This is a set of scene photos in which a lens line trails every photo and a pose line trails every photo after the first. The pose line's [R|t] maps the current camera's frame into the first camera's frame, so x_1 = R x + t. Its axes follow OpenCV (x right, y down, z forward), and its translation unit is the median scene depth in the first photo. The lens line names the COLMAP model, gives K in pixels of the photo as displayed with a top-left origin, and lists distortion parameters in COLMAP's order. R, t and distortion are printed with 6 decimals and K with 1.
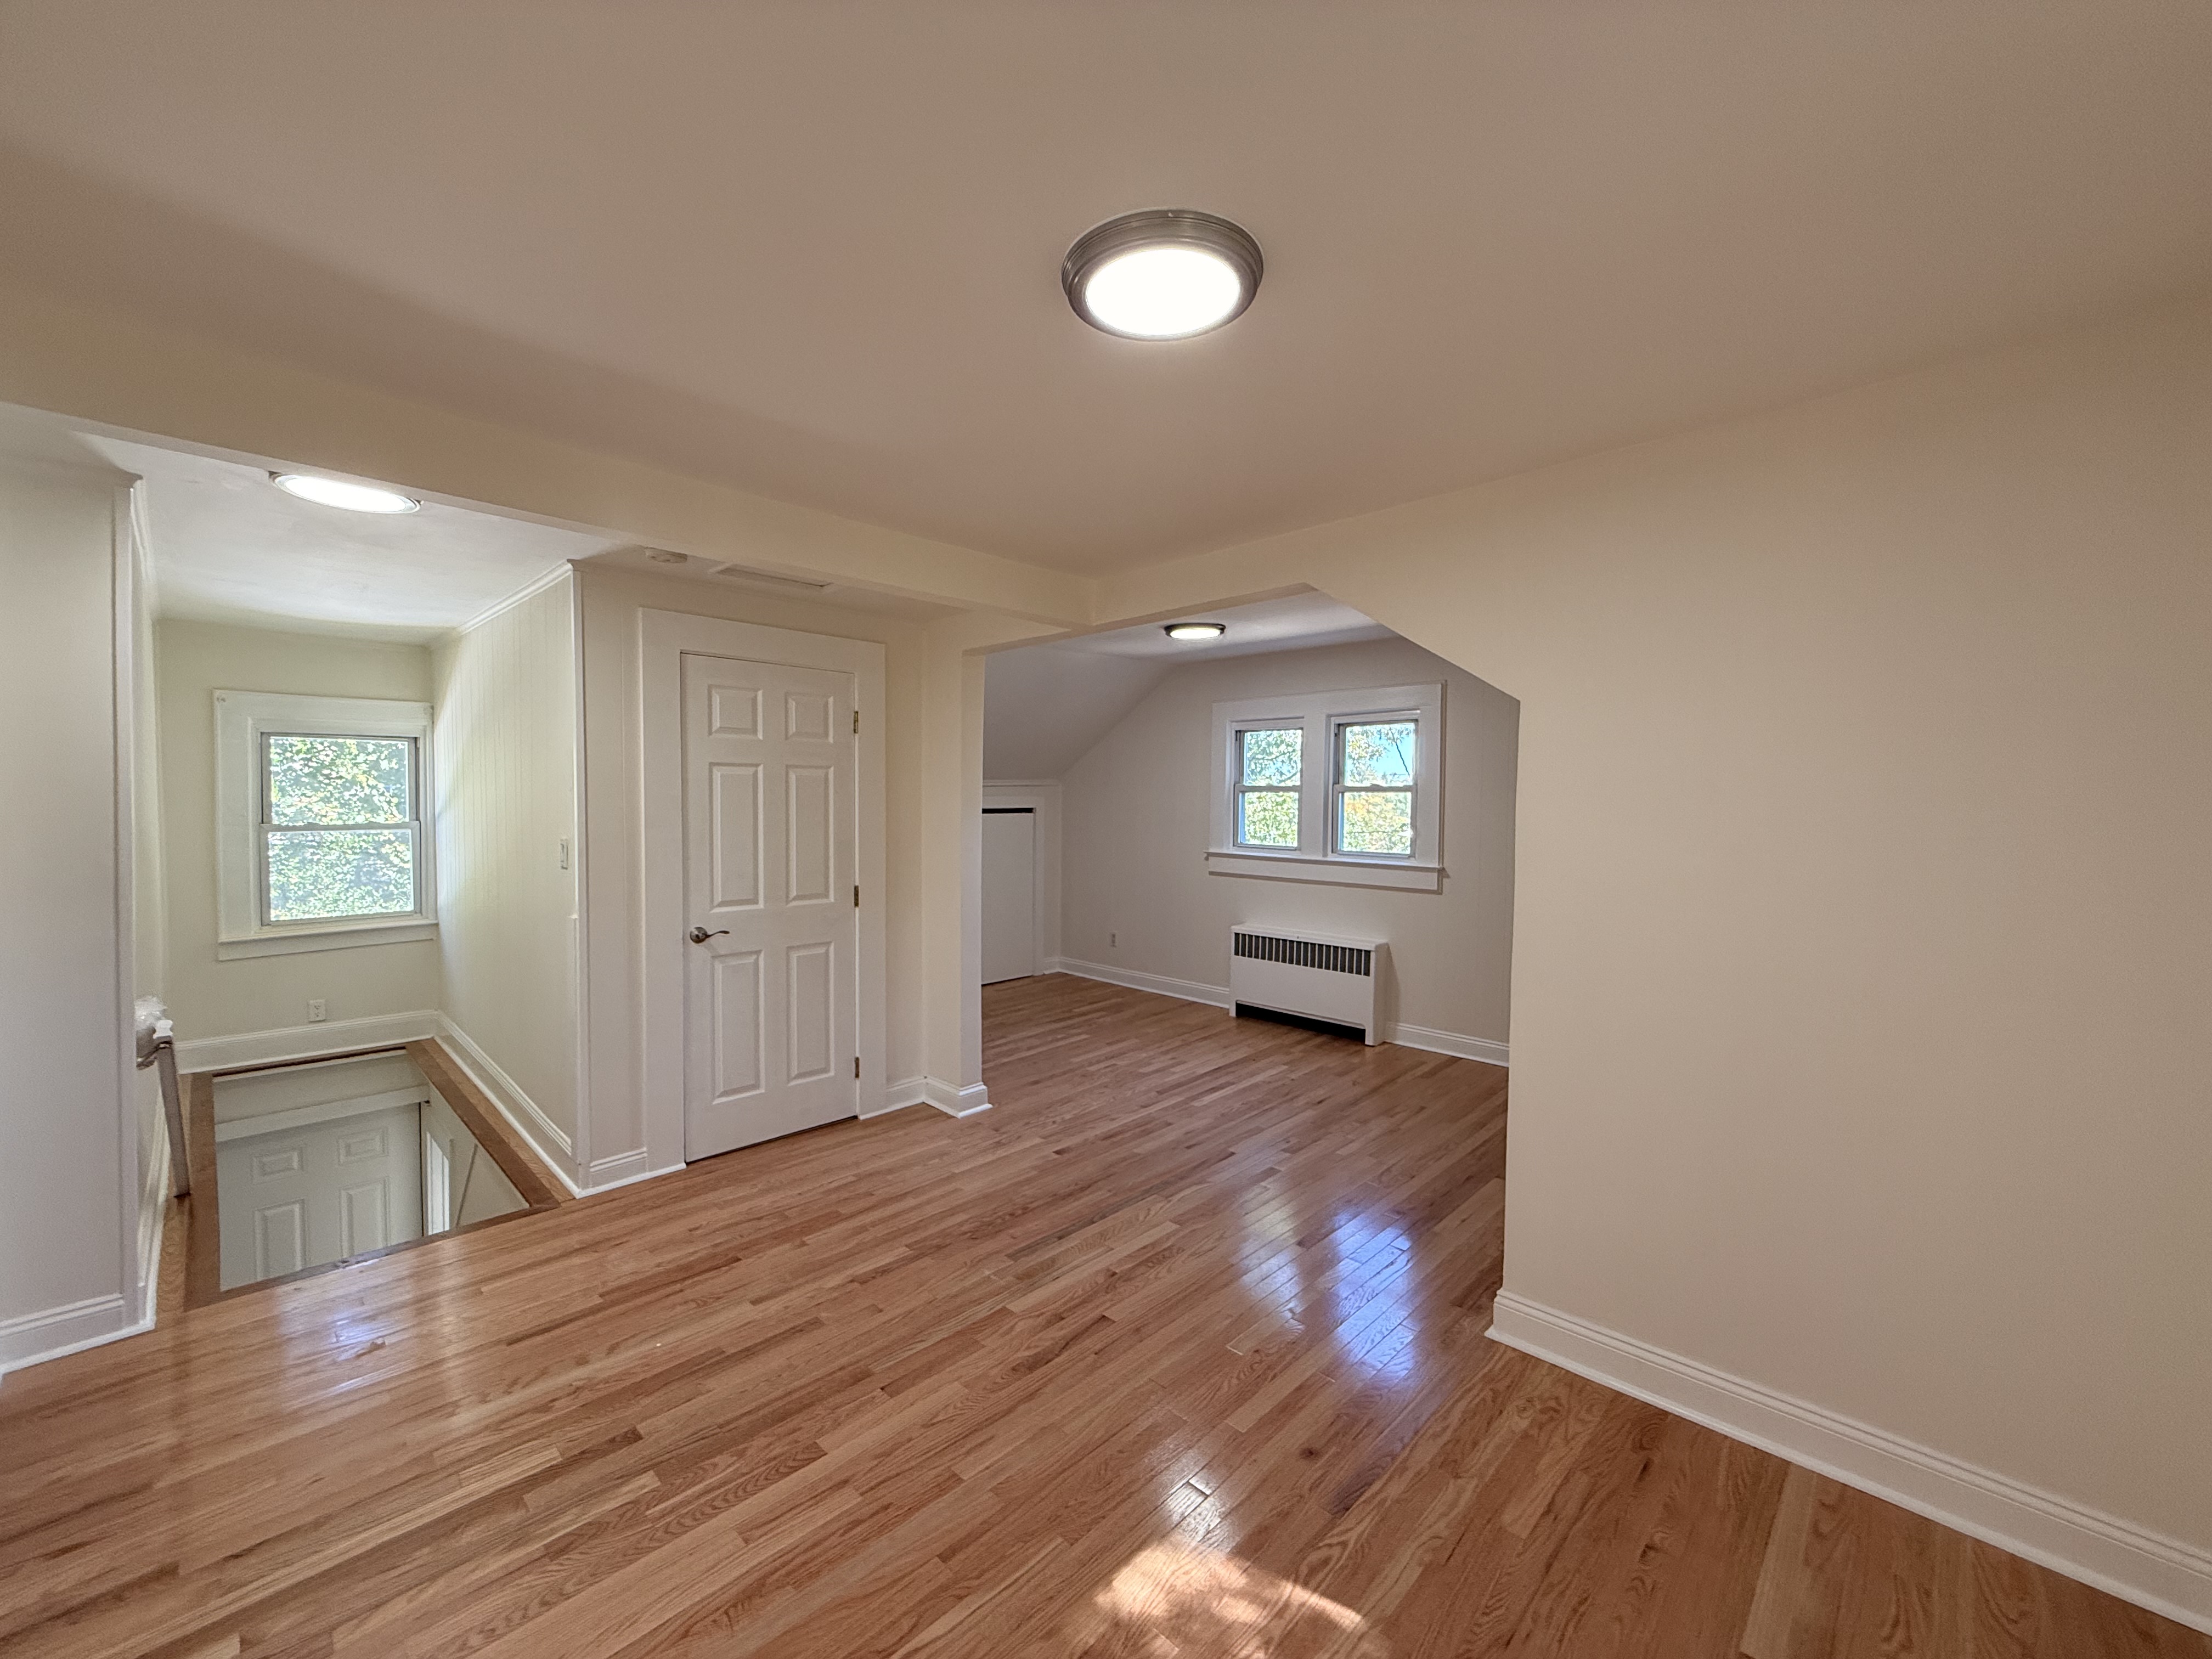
lens RADIAL K [[884.5, 0, 1105.4], [0, 884.5, 821.0], [0, 0, 1]] dist [0.001434, 0.000136]
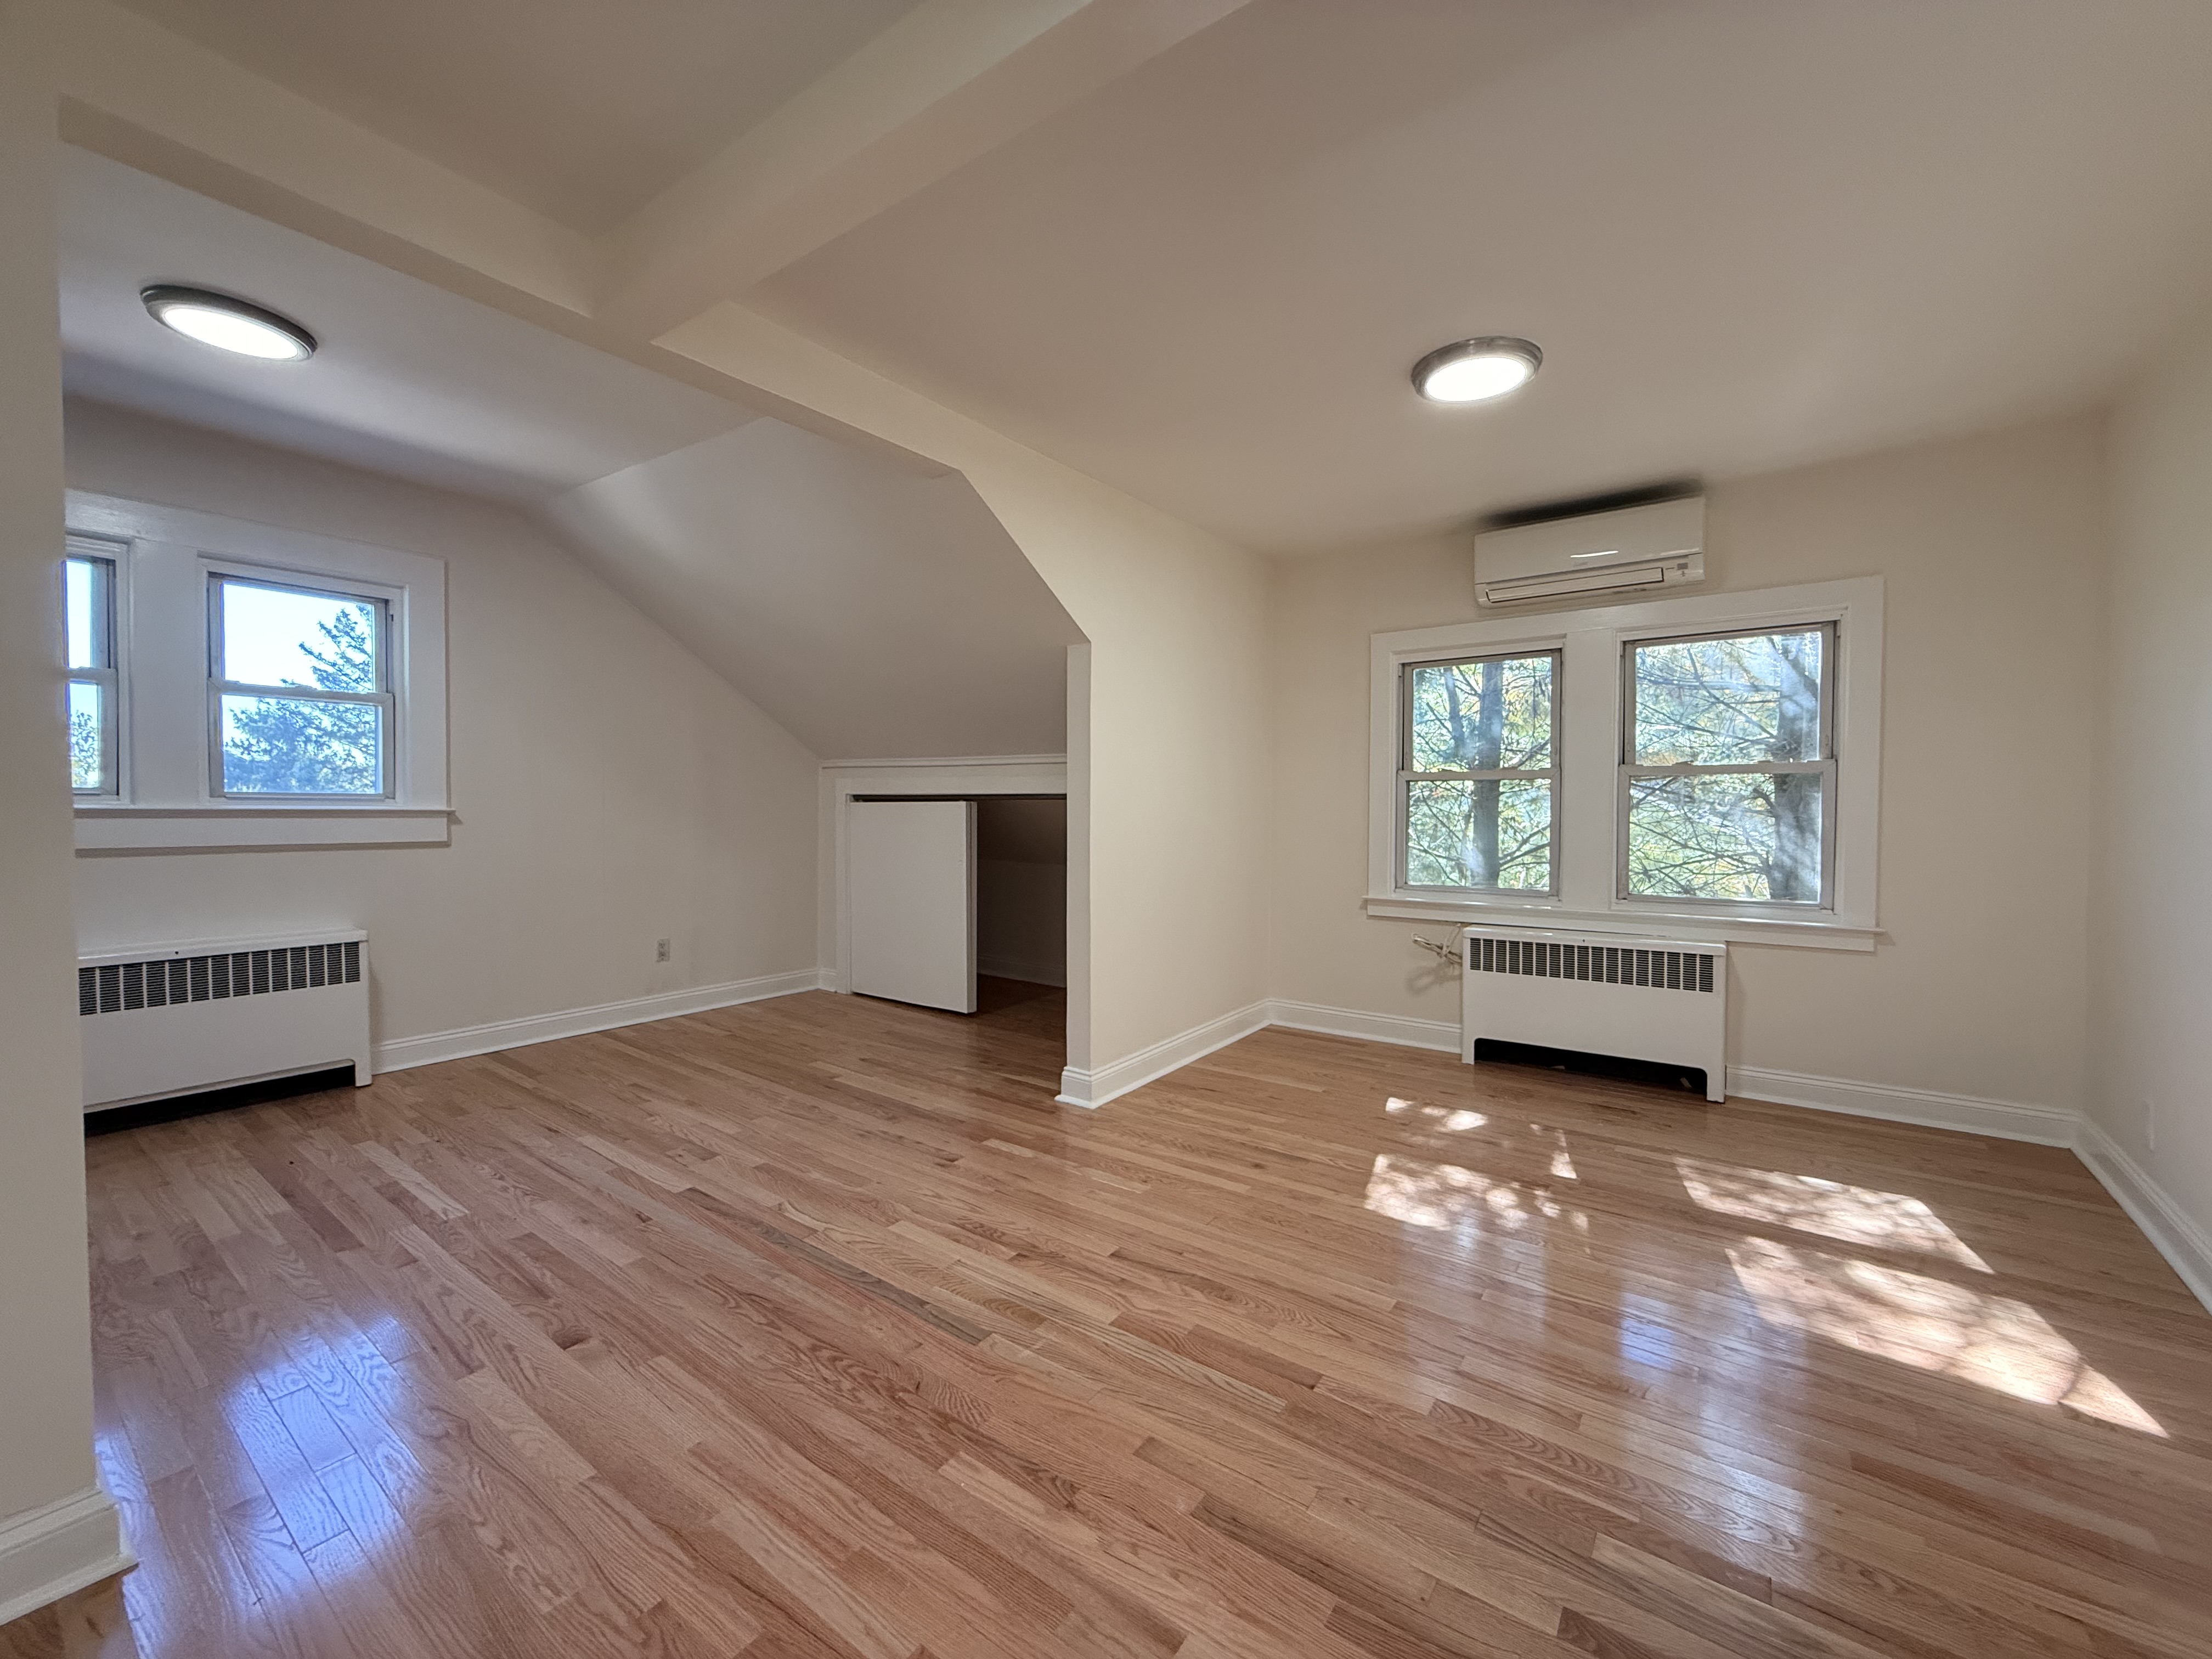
lens RADIAL K [[884.5, 0, 1103.1], [0, 884.5, 826.3], [0, 0, 1]] dist [0.001434, 0.000136]
pose [[-0.144806, -0.031641, 0.988954, -0.612408], [0.016988, 0.999262, 0.034458, 0.070215], [-0.989314, 0.021790, -0.144162, 0.798267]]
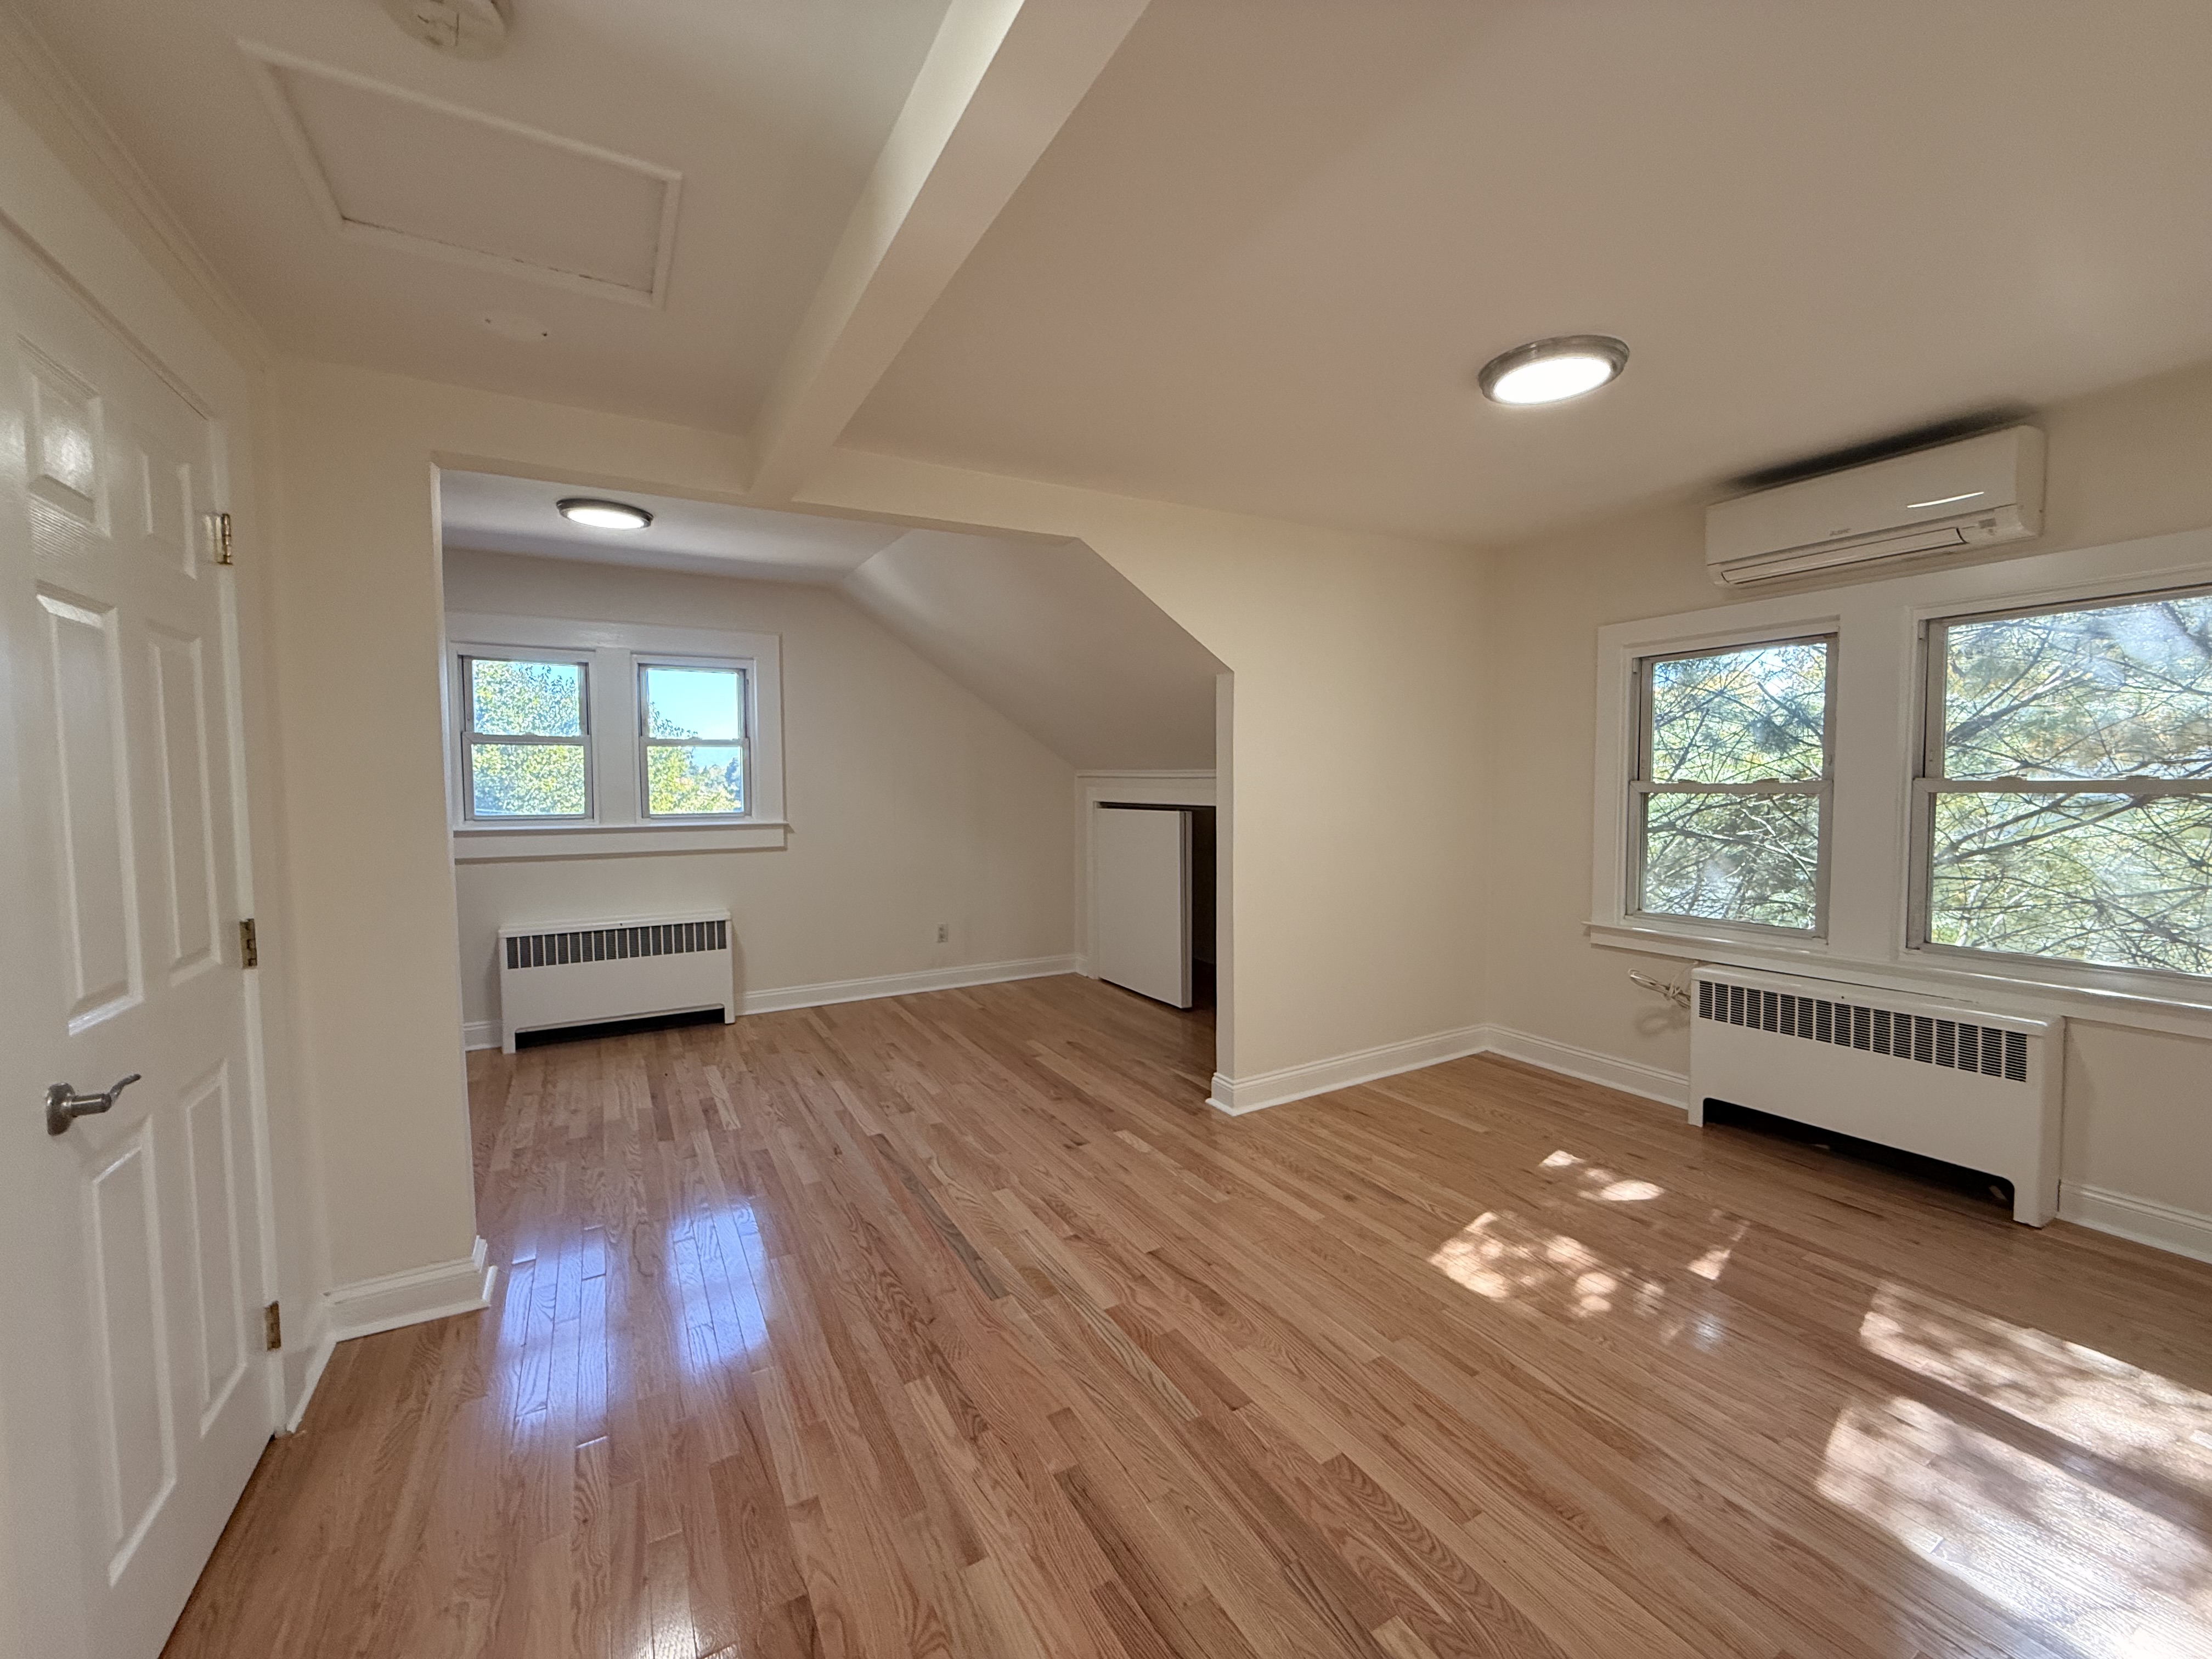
lens RADIAL K [[884.5, 0, 1103.5], [0, 884.5, 827.4], [0, 0, 1]] dist [0.001434, 0.000136]
pose [[0.276849, -0.062344, 0.958889, -0.661943], [0.032734, 0.997926, 0.055431, 0.020351], [-0.960356, 0.016043, 0.278315, 0.542976]]
